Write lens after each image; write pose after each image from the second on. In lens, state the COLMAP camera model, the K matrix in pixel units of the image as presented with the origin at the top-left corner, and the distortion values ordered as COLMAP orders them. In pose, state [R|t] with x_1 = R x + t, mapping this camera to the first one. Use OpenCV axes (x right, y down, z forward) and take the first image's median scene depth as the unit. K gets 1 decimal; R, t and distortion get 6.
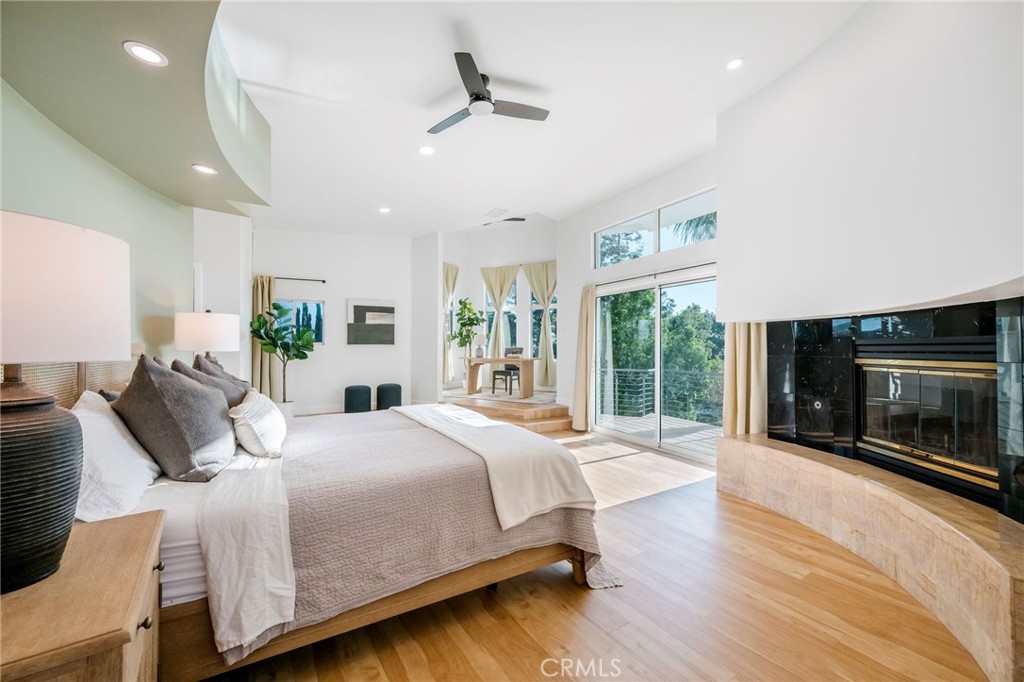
lens RADIAL K [[406.3, 0, 511.1], [0, 406.3, 340.7], [0, 0, 1]] dist [0.001839, 0.000154]
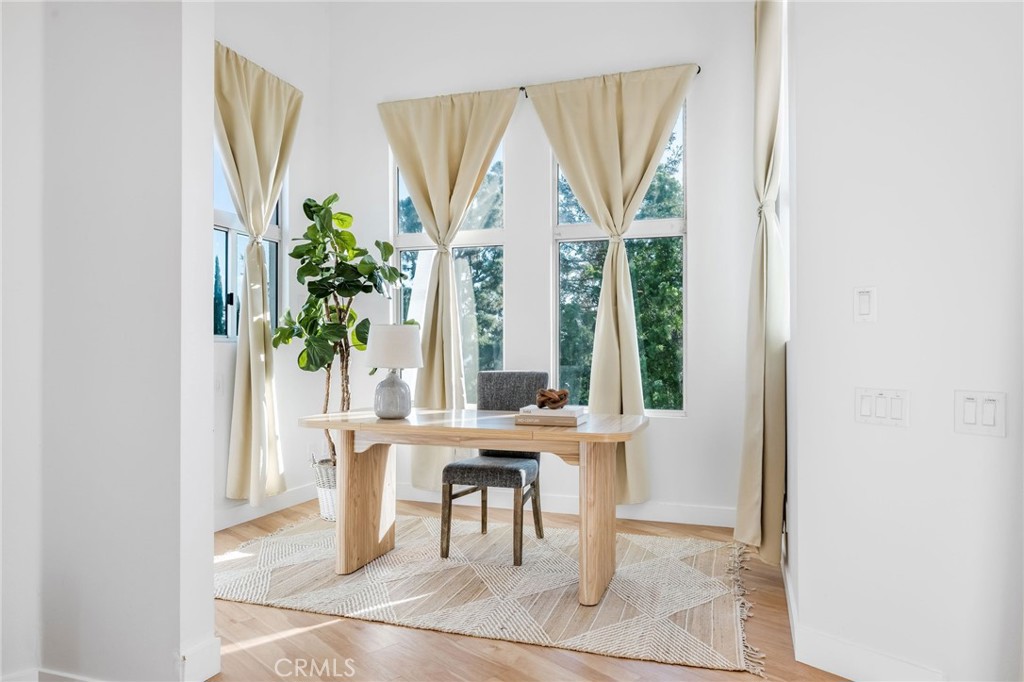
lens RADIAL K [[638.4, 0, 514.0], [0, 638.4, 343.6], [0, 0, 1]] dist [0.000897, 0.000118]
pose [[0.982602, -0.000626, 0.185722, -0.067688], [-0.002078, 0.999895, 0.014363, -0.008592], [-0.185711, -0.014499, 0.982497, 0.542820]]
